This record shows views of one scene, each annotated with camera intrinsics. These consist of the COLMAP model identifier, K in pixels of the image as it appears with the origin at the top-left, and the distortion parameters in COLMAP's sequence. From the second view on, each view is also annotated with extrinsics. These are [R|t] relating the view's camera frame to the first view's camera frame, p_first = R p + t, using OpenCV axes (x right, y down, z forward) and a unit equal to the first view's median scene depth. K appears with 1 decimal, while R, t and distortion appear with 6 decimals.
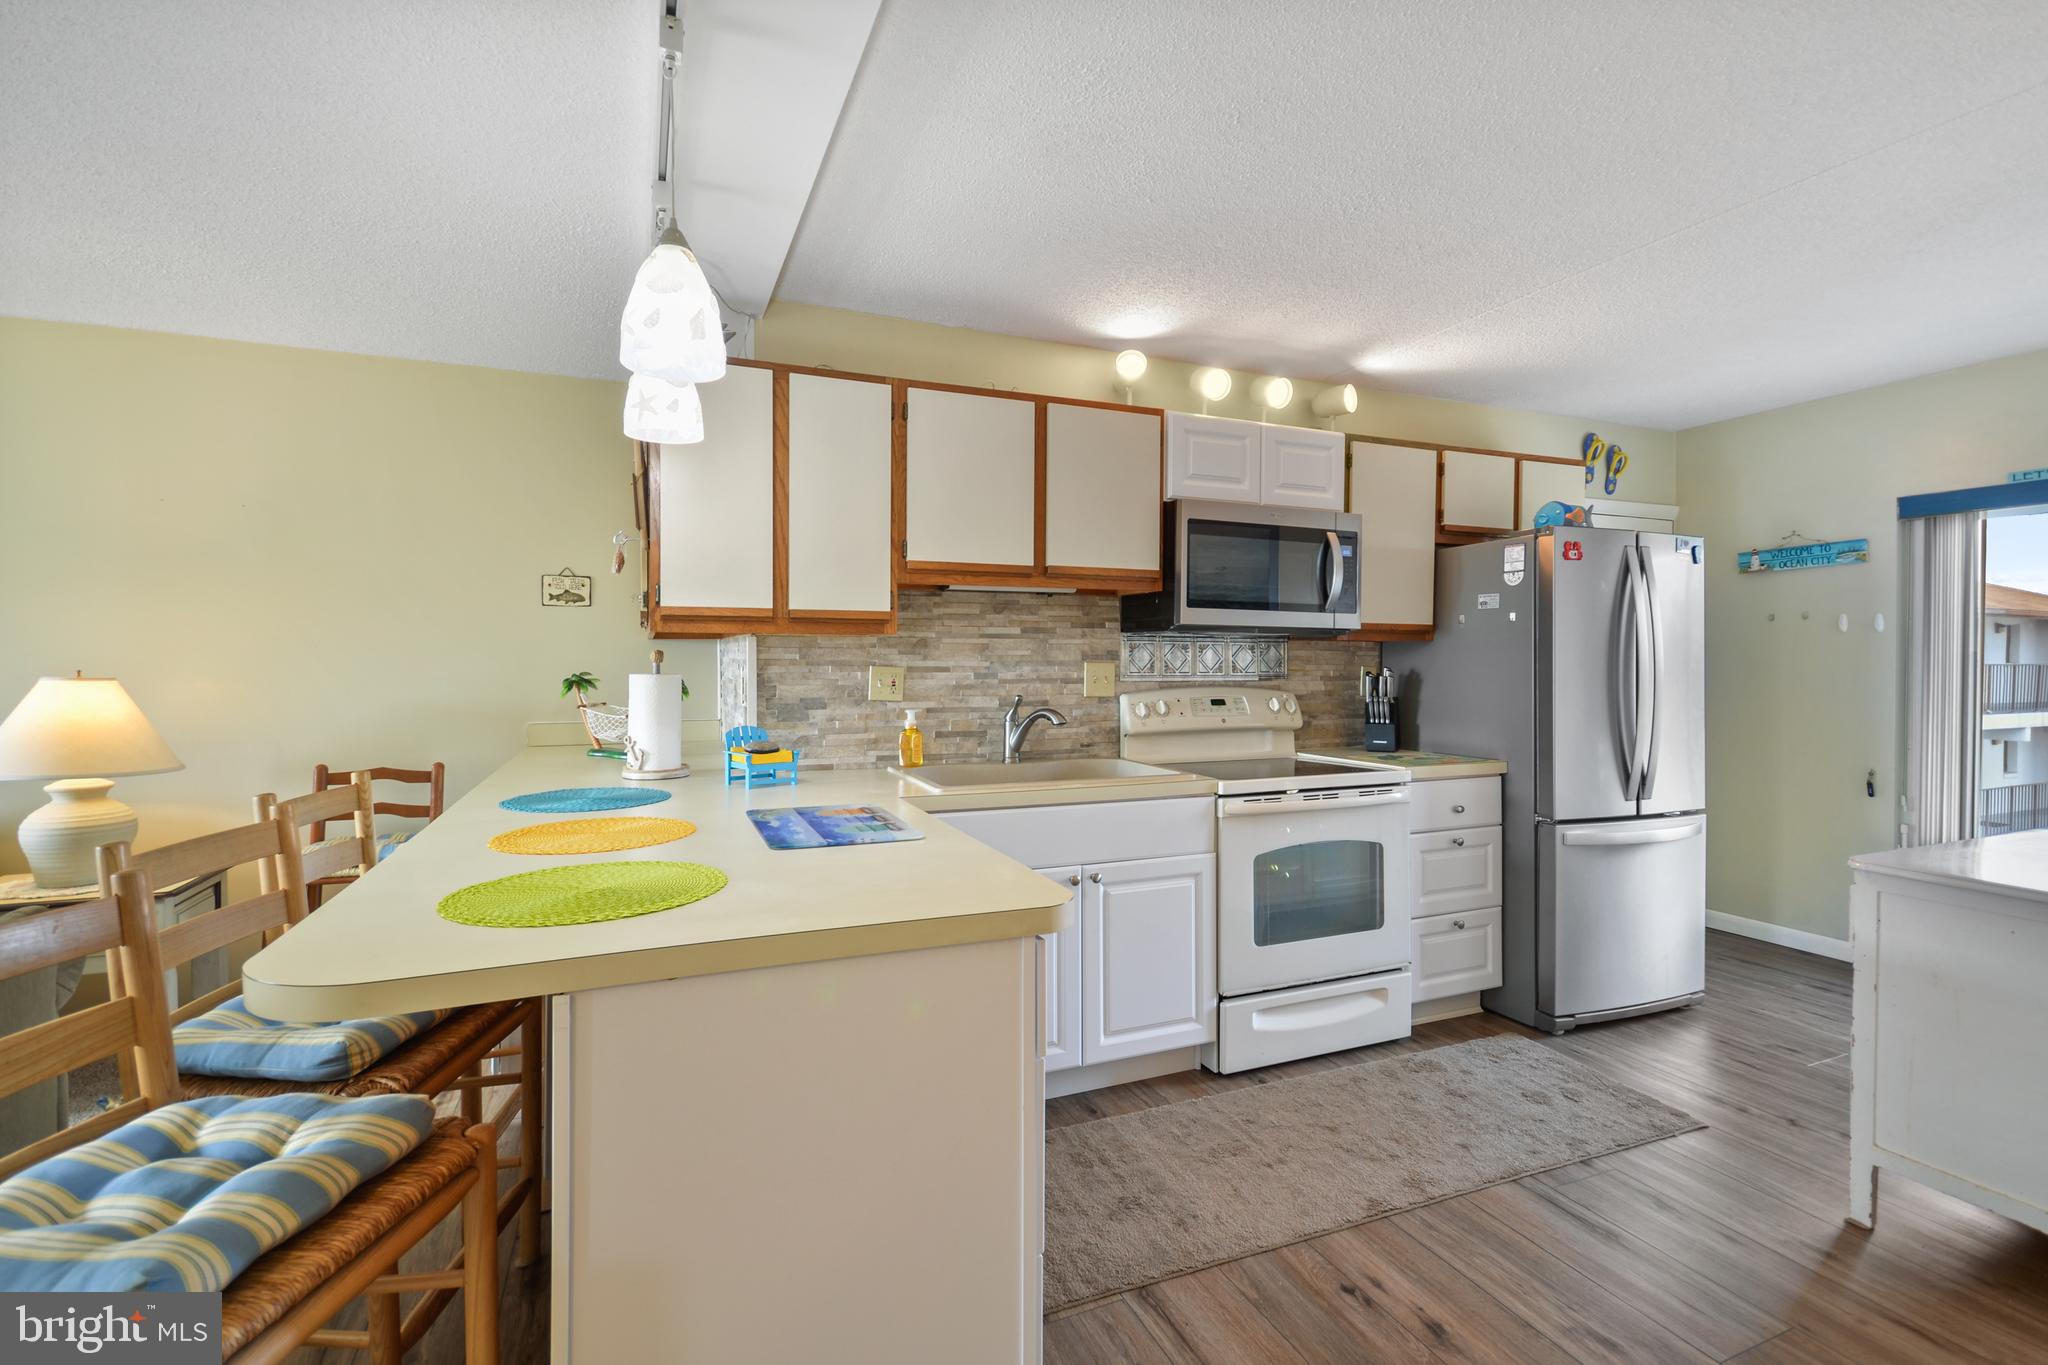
lens RADIAL K [[914.9, 0, 1028.2], [0, 914.9, 670.8], [0, 0, 1]] dist [0.014207, -0.000062]
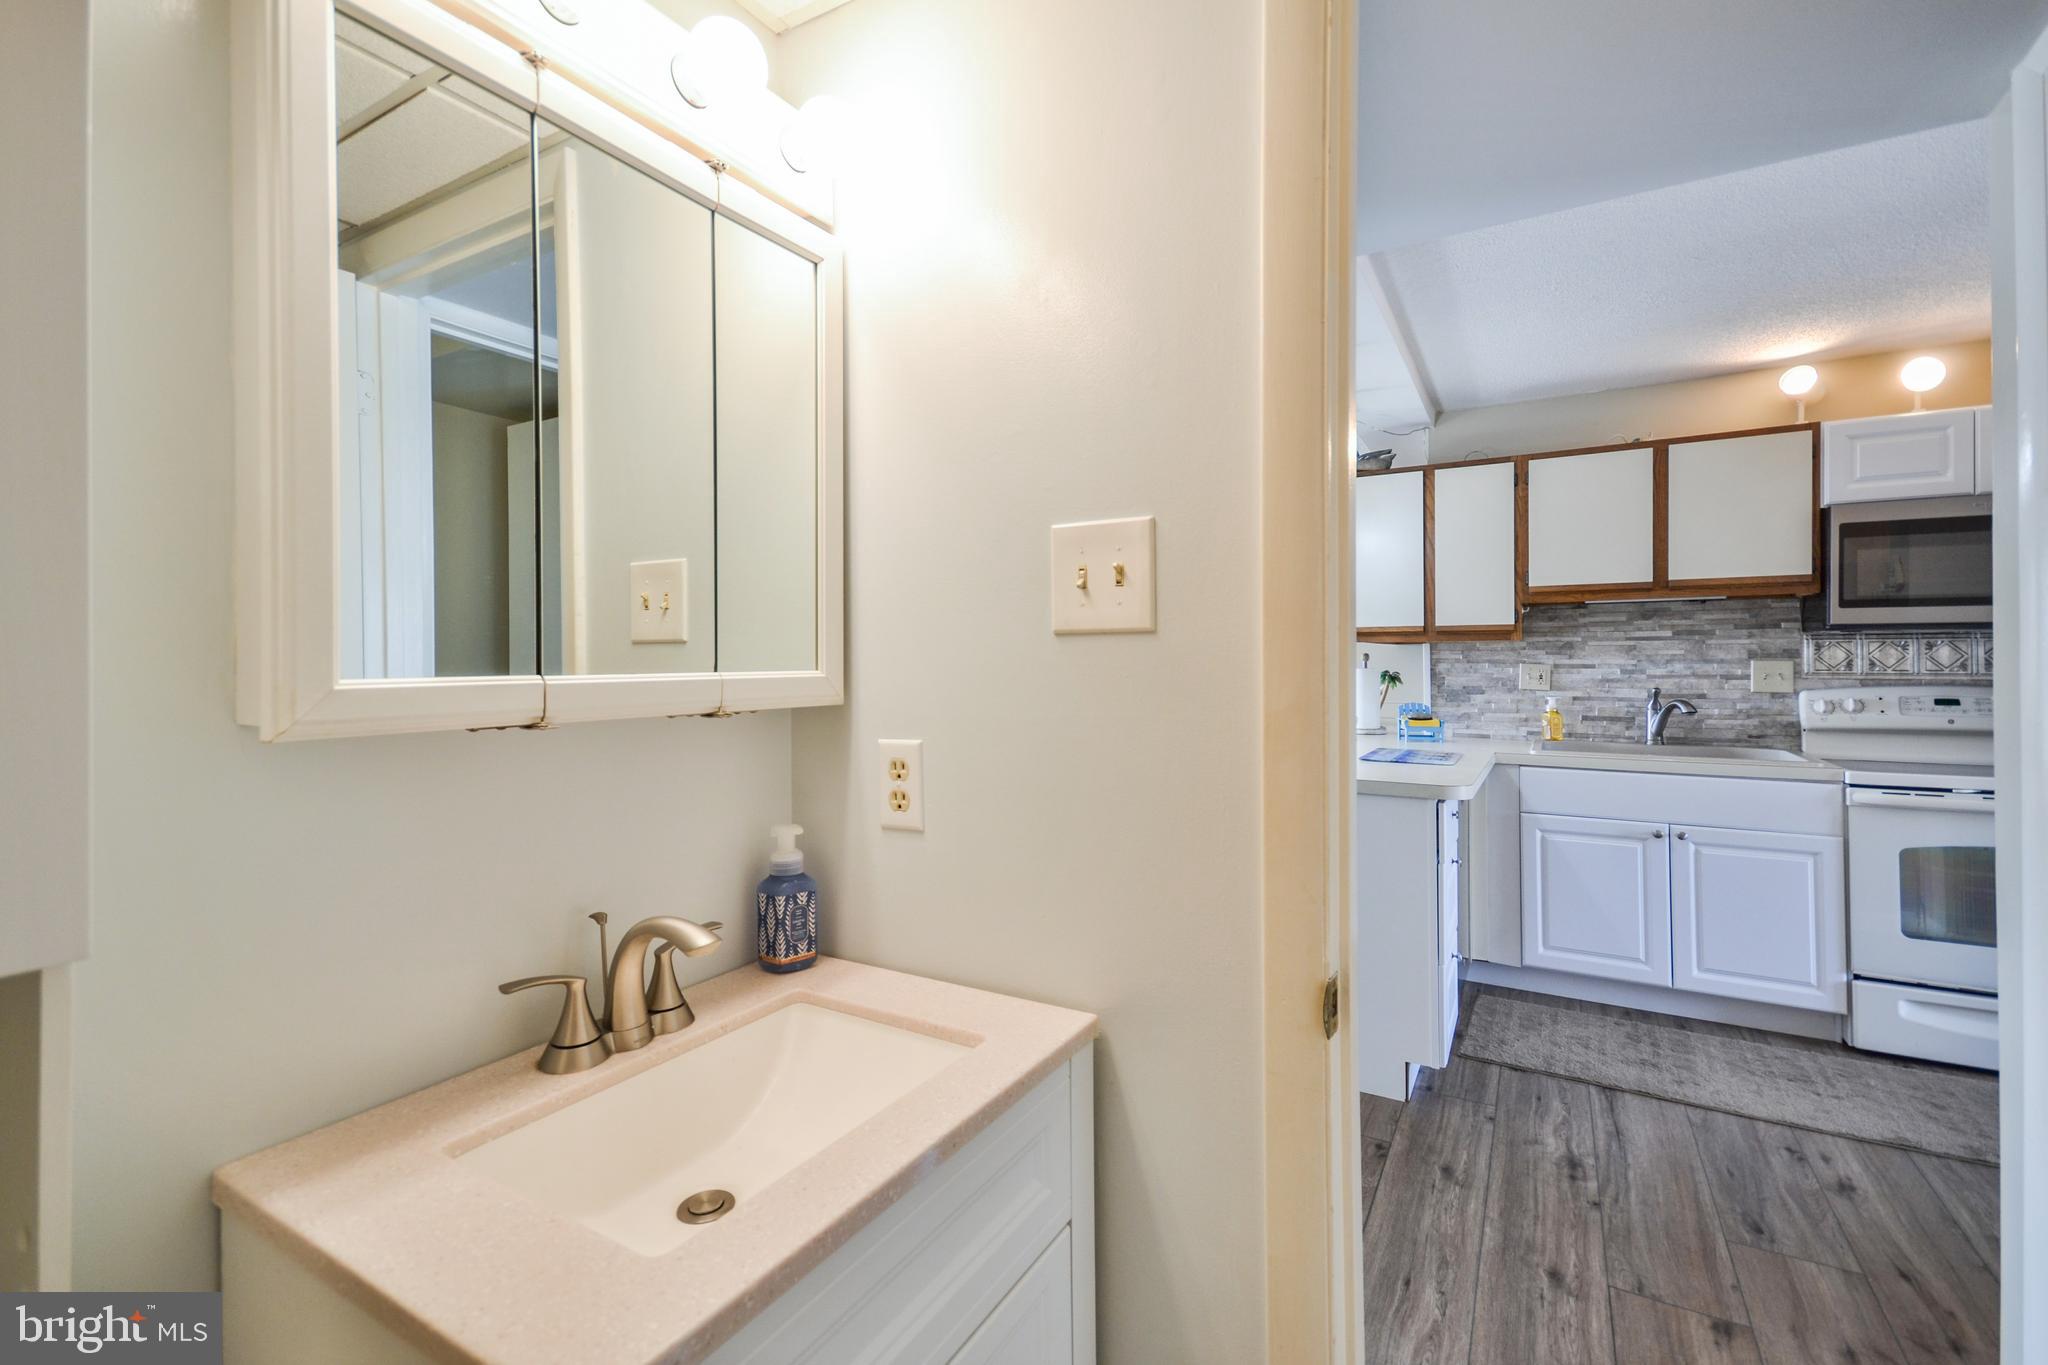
lens RADIAL K [[910.9, 0, 1013.8], [0, 910.9, 666.5], [0, 0, 1]] dist [0.014331, -0.000295]
pose [[0.598399, 0.001966, -0.801196, 0.421637], [-0.006294, 0.999978, -0.002247, 0.006164], [0.801174, 0.006387, 0.598398, -0.366583]]
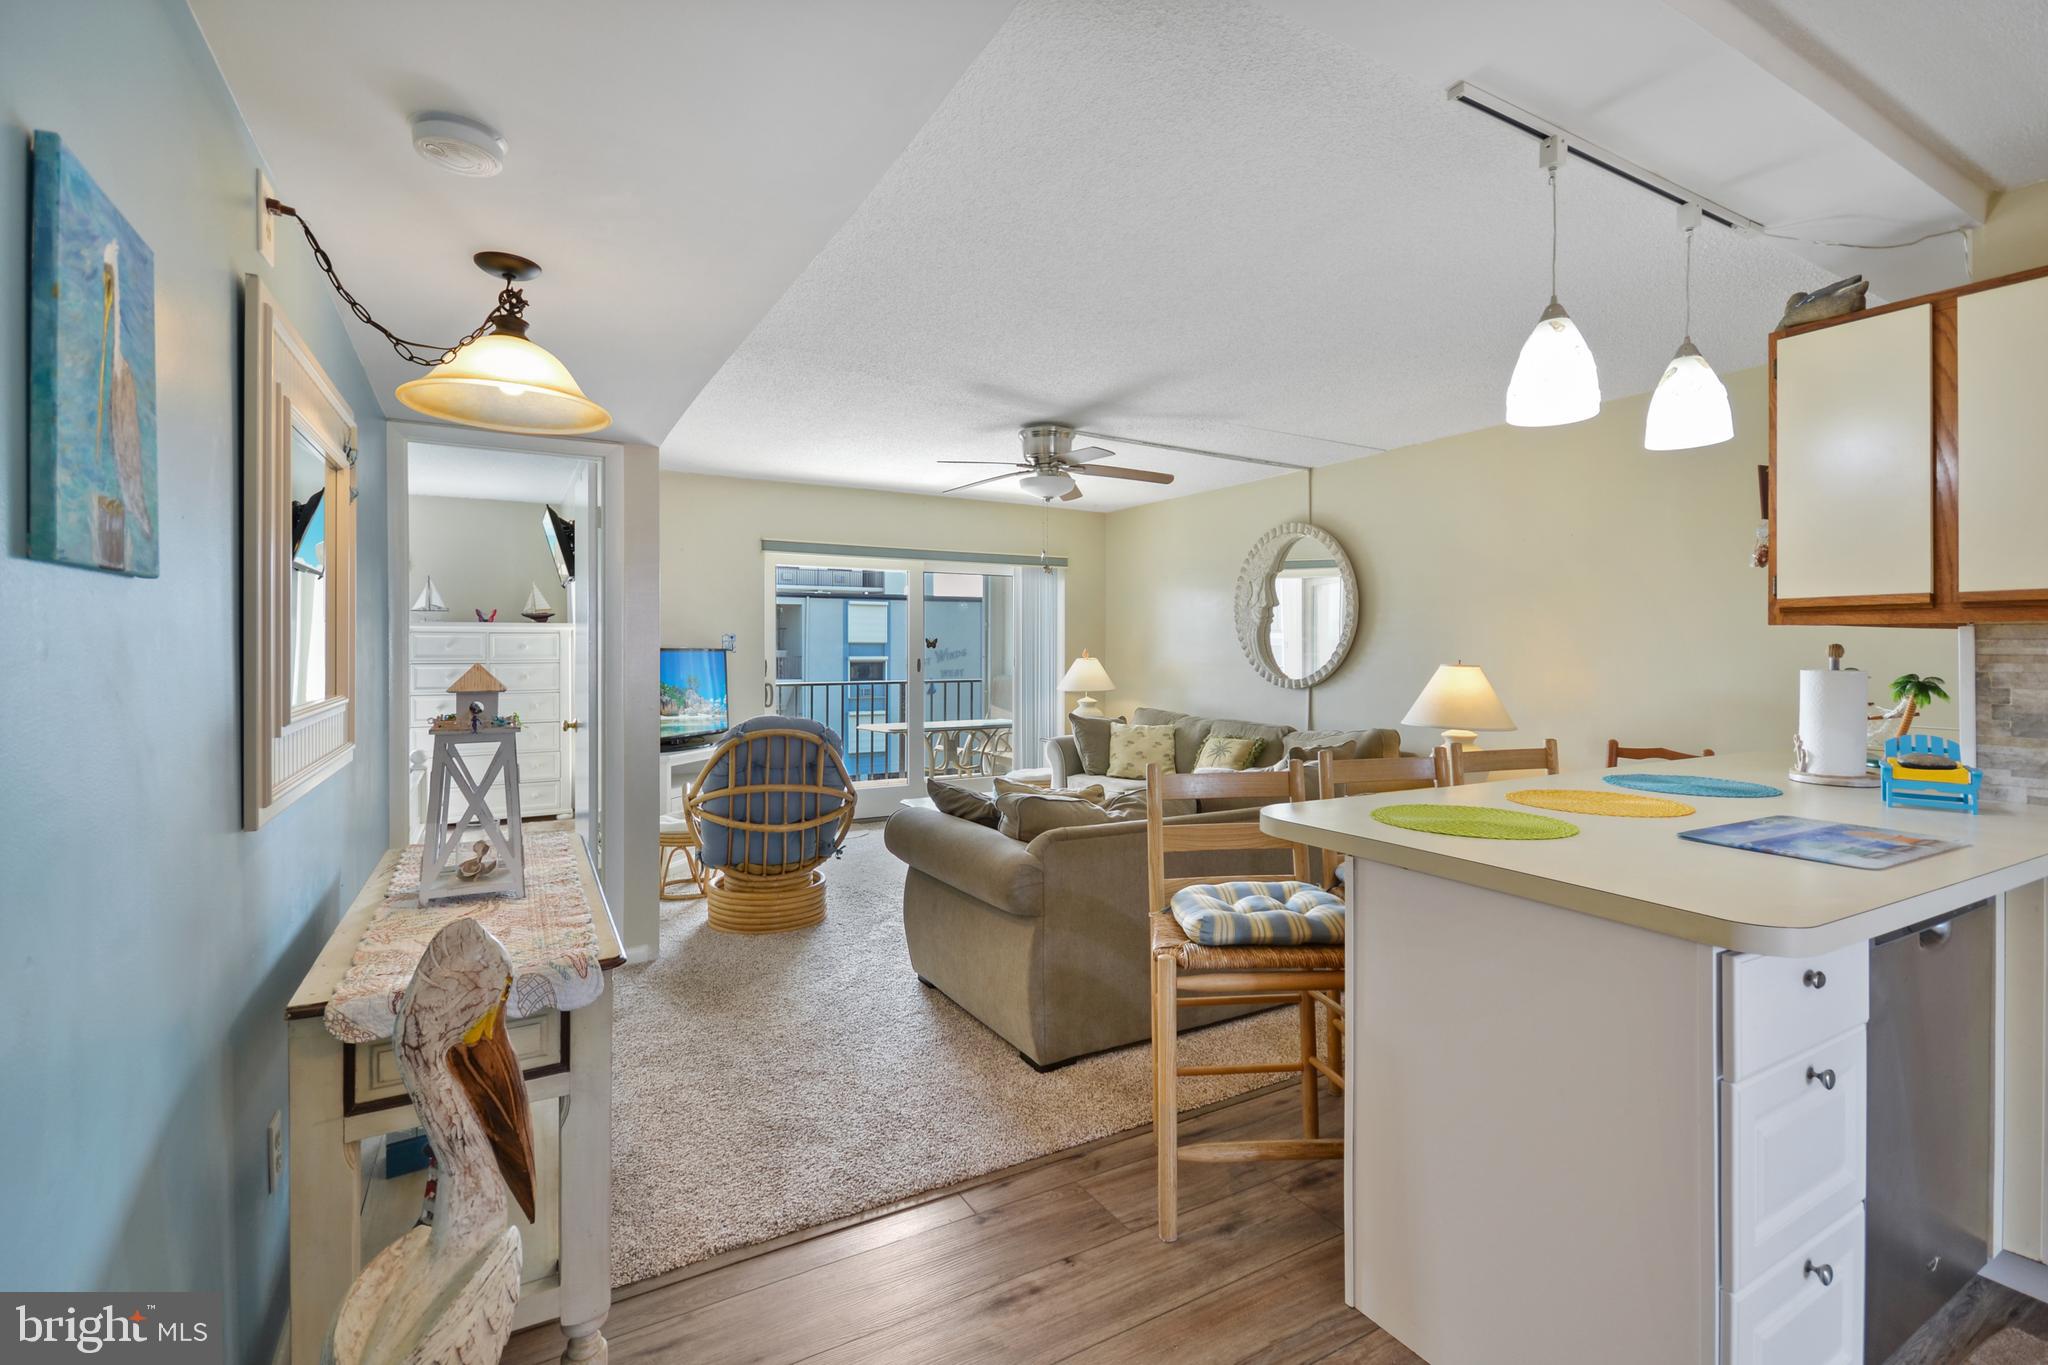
lens RADIAL K [[909.1, 0, 1015.7], [0, 909.1, 656.9], [0, 0, 1]] dist [0.042150, -0.022676]
pose [[0.113832, 0.006248, -0.993480, 0.356552], [-0.015071, 0.999876, 0.004561, -0.001652], [0.993386, 0.014454, 0.113912, 0.070652]]
